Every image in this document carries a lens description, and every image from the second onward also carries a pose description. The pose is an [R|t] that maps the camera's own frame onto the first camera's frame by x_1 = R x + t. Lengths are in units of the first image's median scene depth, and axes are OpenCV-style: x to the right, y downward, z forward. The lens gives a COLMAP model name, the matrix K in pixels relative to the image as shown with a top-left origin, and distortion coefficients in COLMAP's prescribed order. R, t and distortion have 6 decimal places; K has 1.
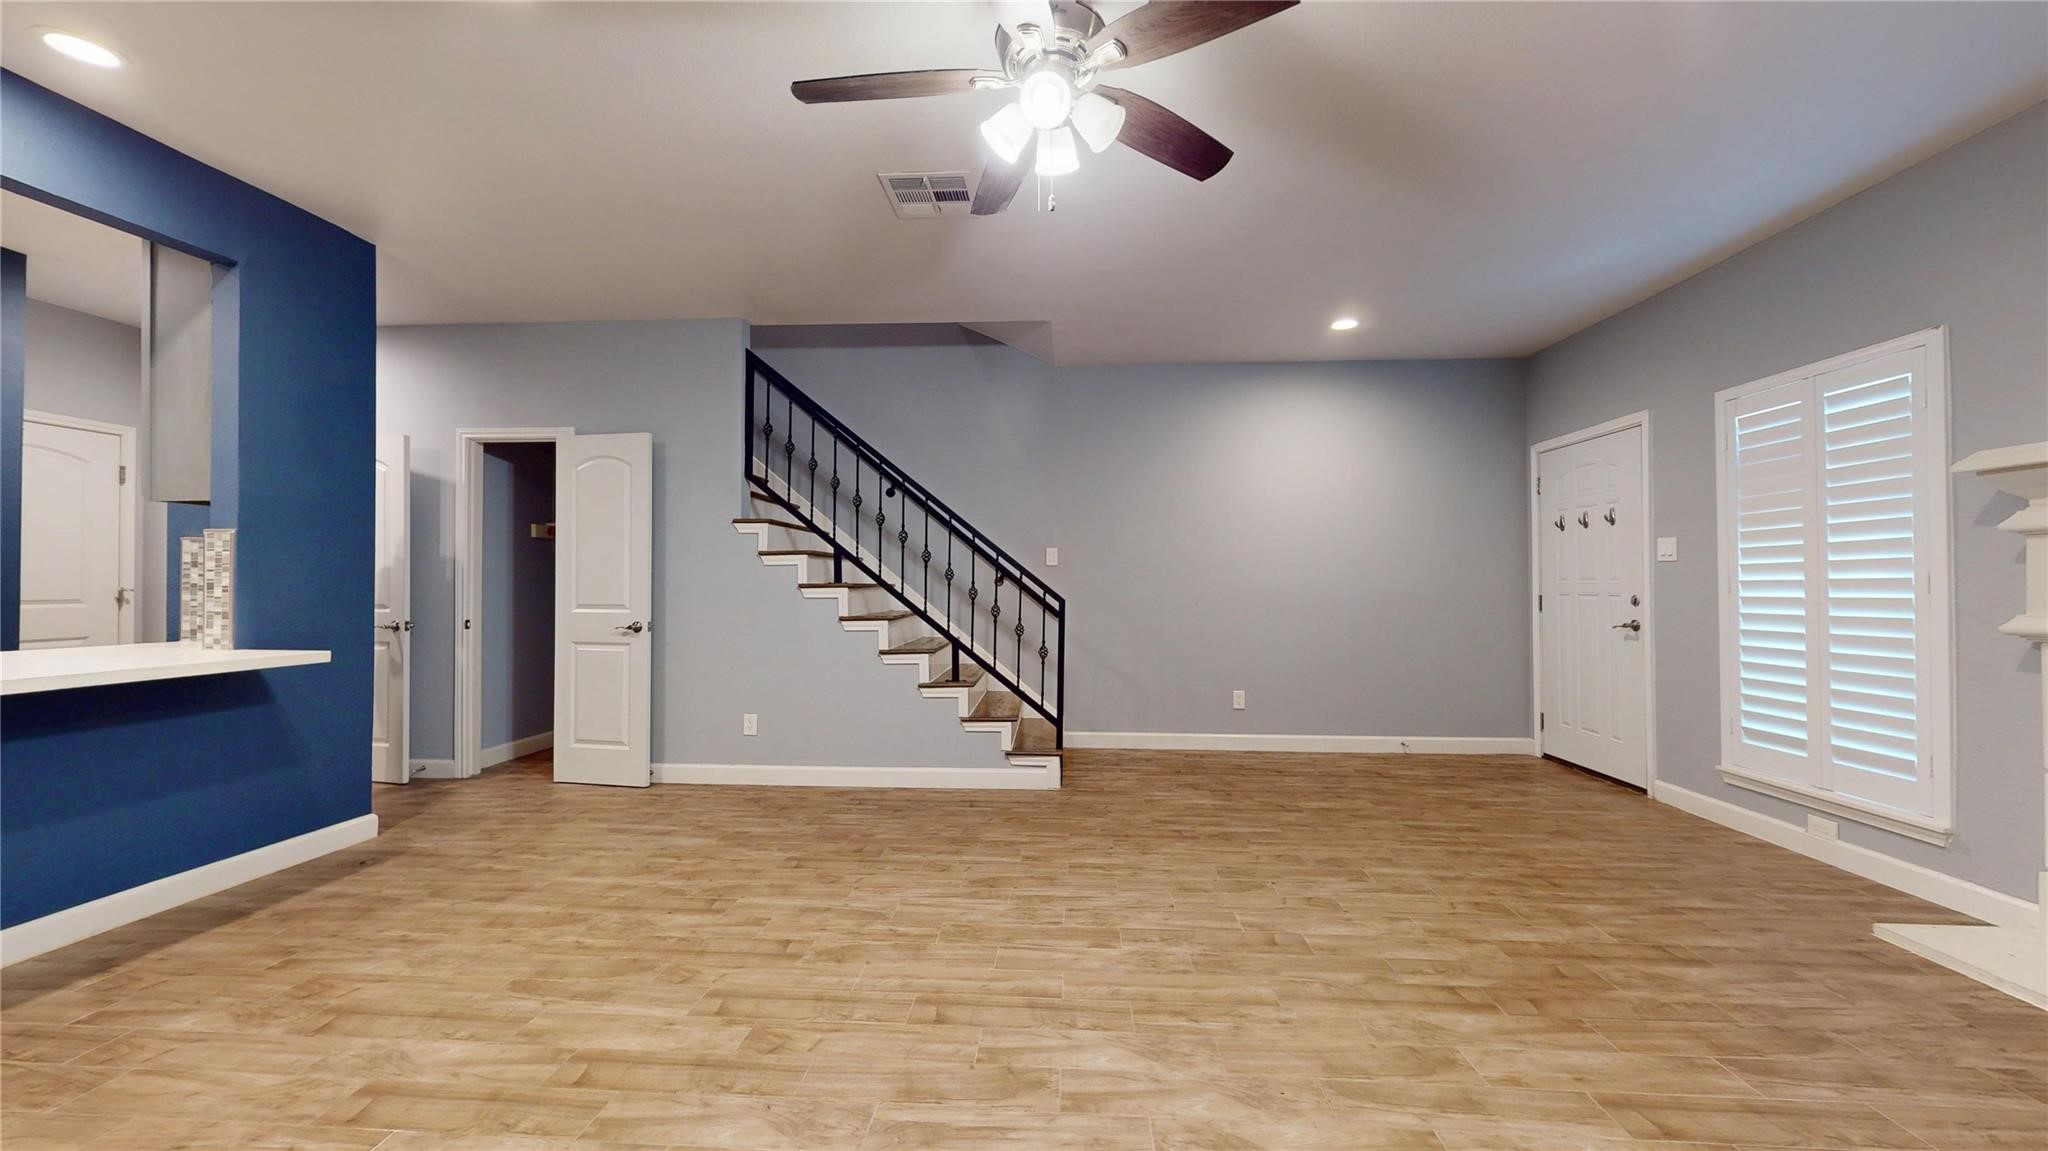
lens RADIAL K [[748.8, 0, 1024.4], [0, 748.8, 578.8], [0, 0, 1]] dist [-0.000700, -0.000290]
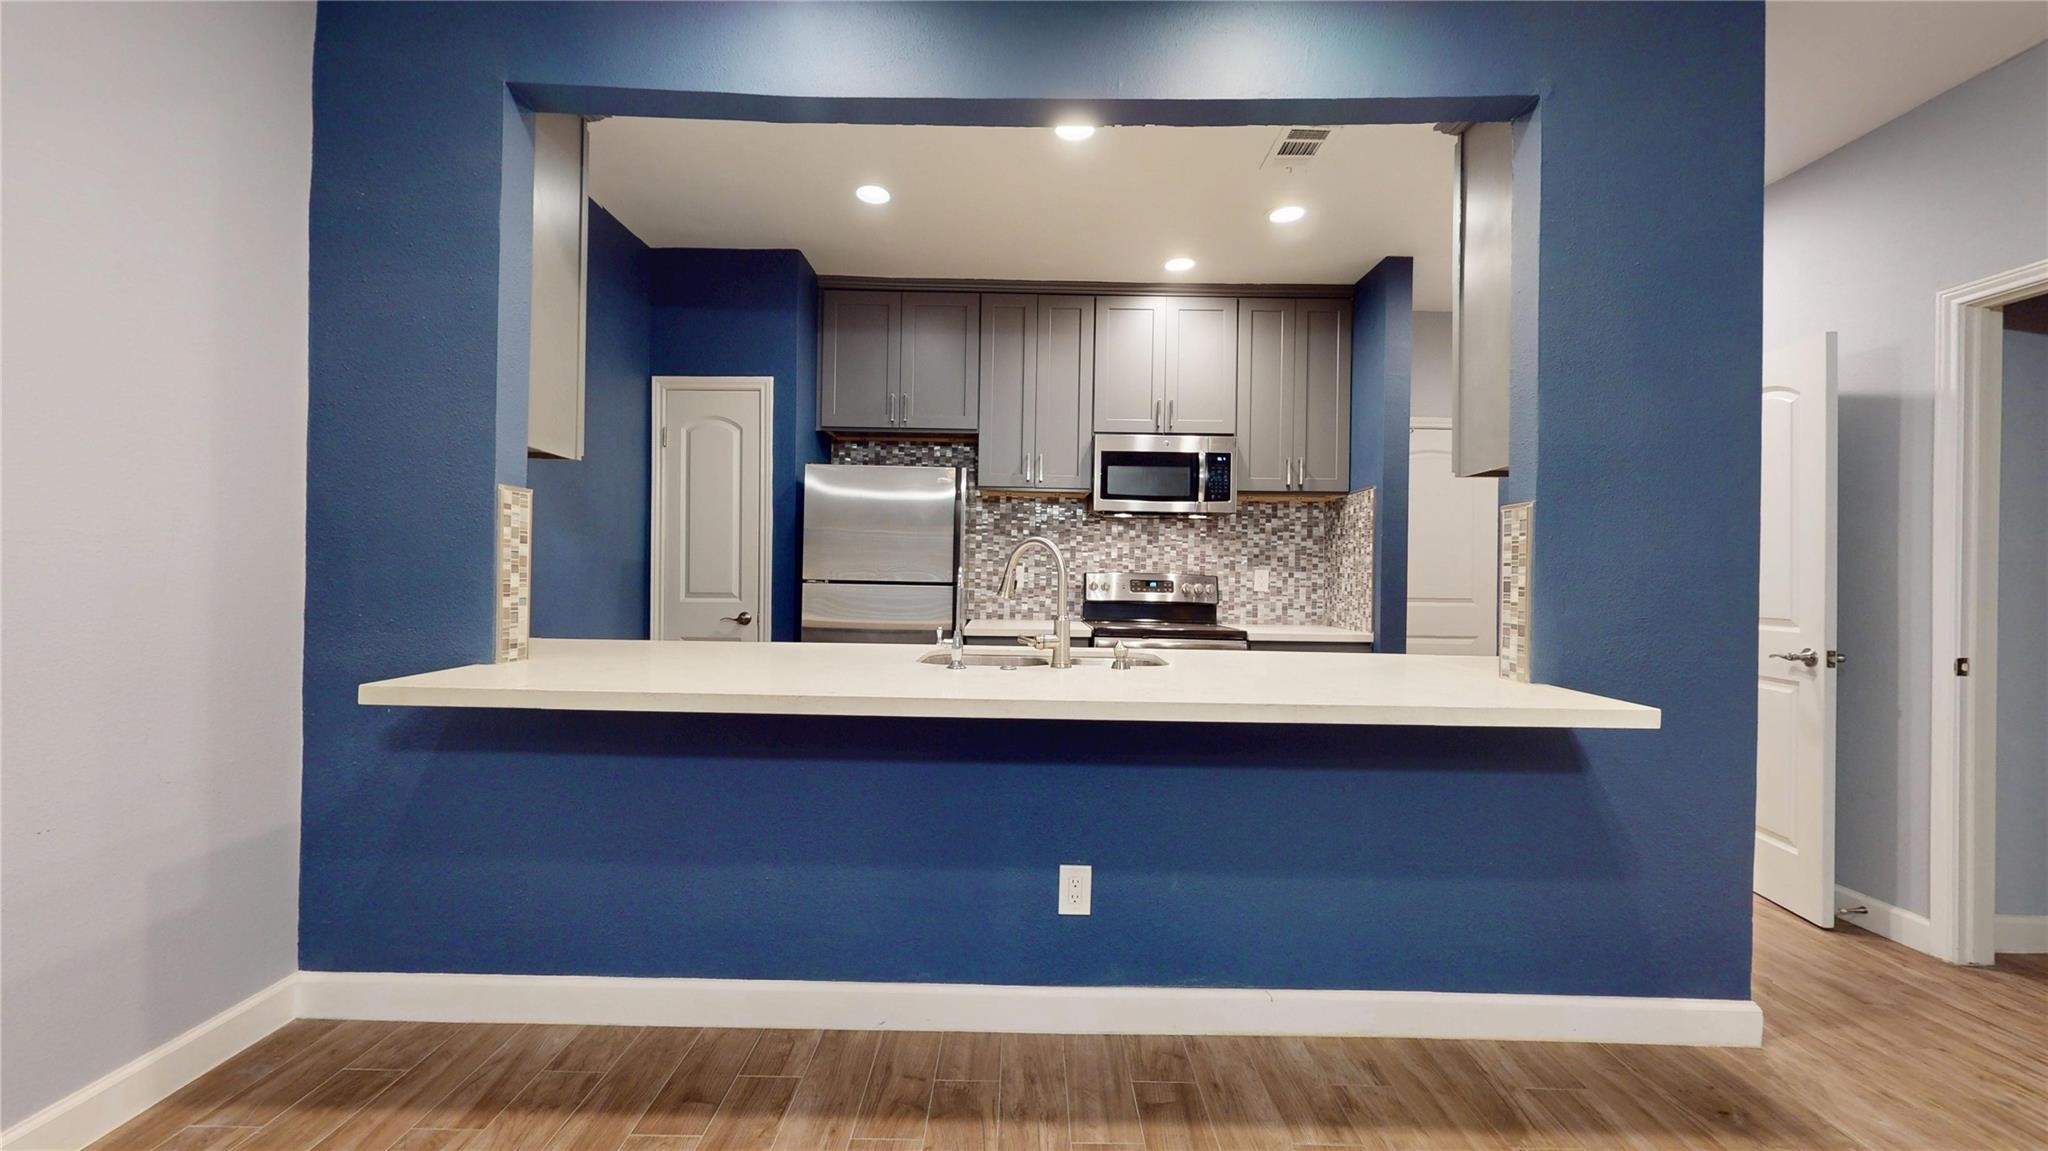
lens RADIAL K [[748.8, 0, 1024.4], [0, 748.8, 578.8], [0, 0, 1]] dist [-0.000700, -0.000290]
pose [[0.054433, 0.002917, -0.998513, -0.386263], [-0.004230, 0.999987, 0.002691, 0.002070], [0.998508, 0.004078, 0.054444, 0.475370]]
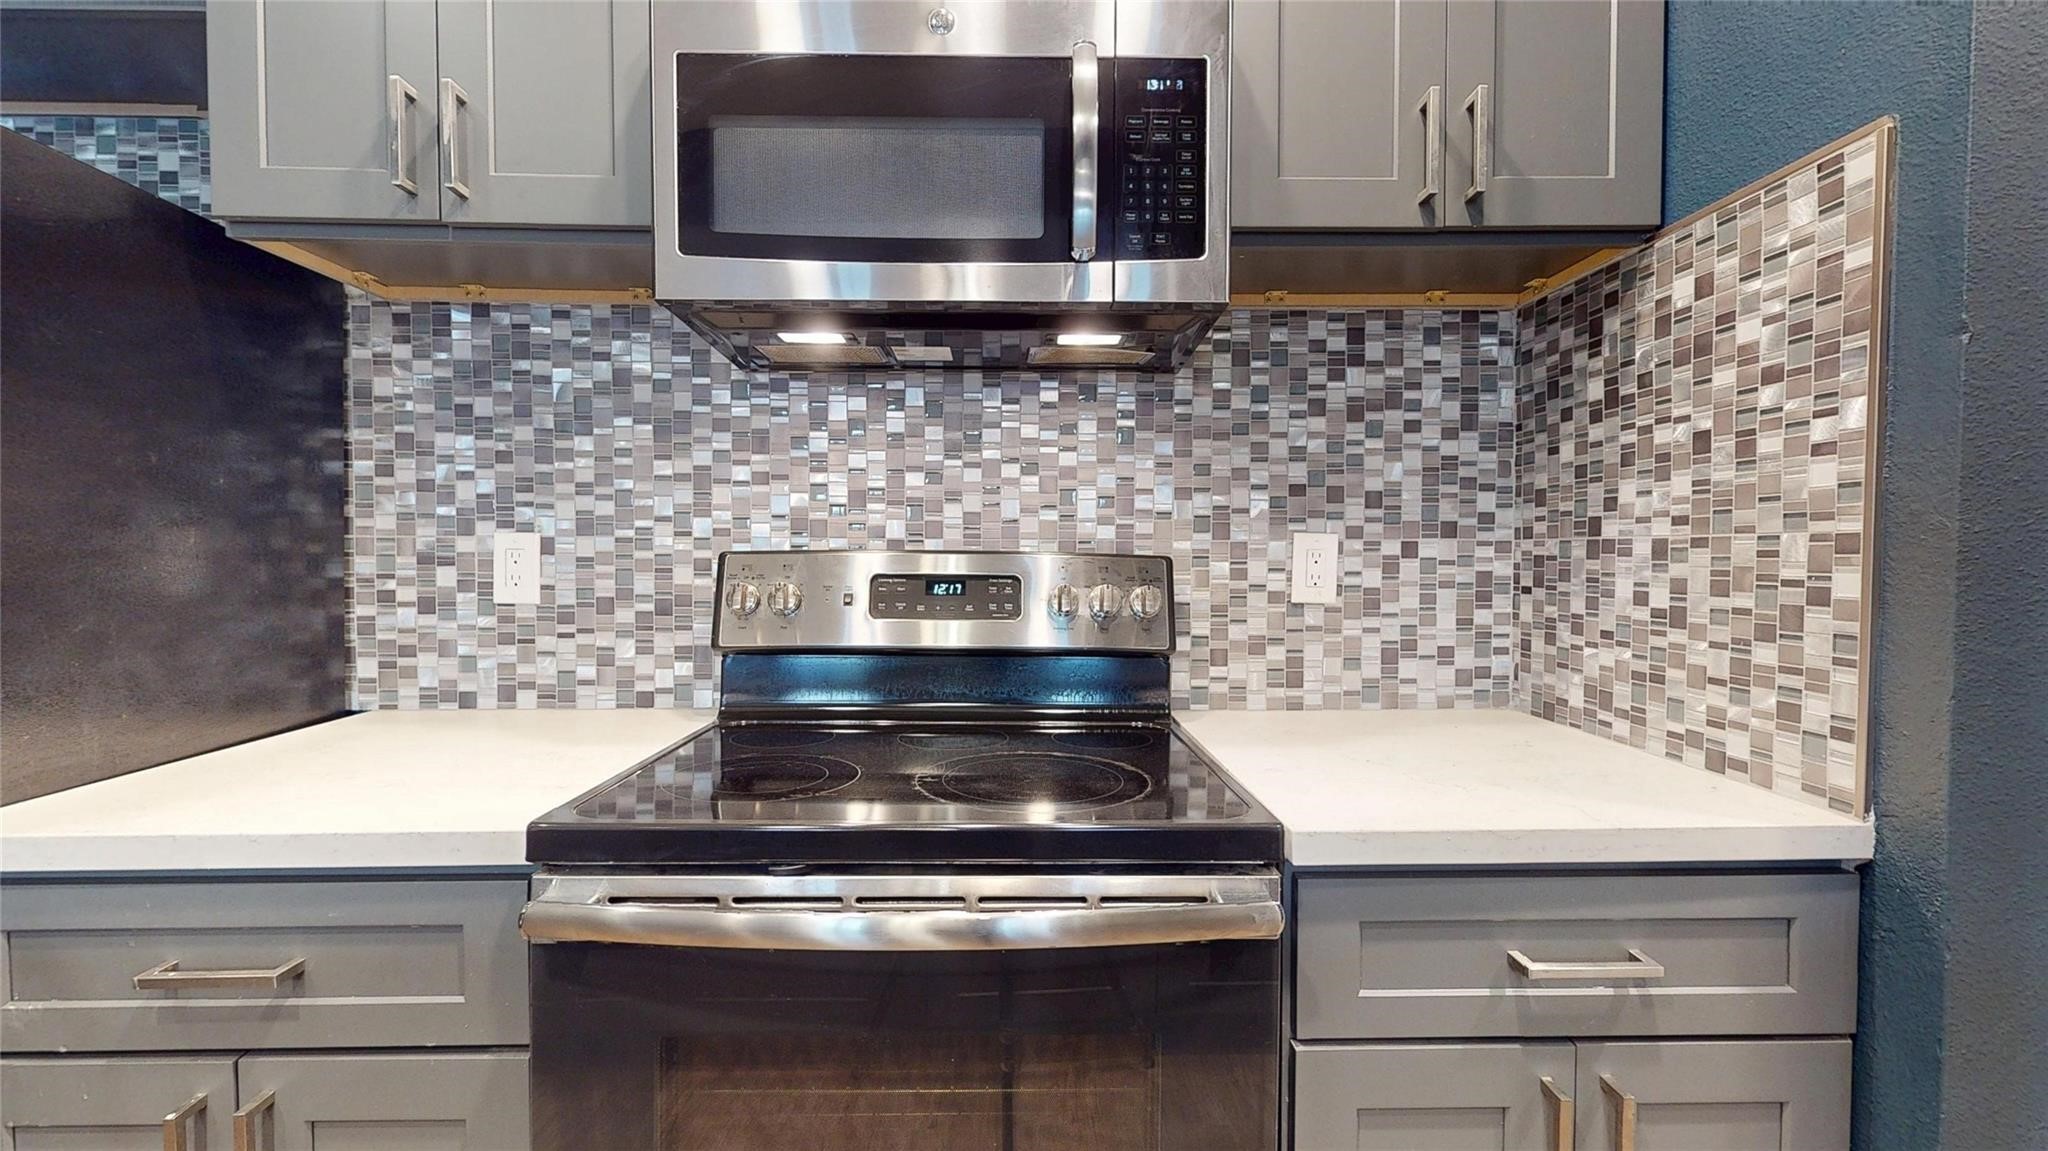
lens RADIAL K [[860.0, 0, 1022.7], [0, 860.0, 579.1], [0, 0, 1]] dist [0.001233, -0.000101]
pose [[0.074812, 0.029000, -0.996776, -1.228719], [0.011532, 0.999485, 0.029944, -0.003218], [0.997131, -0.013735, 0.074439, 0.771658]]
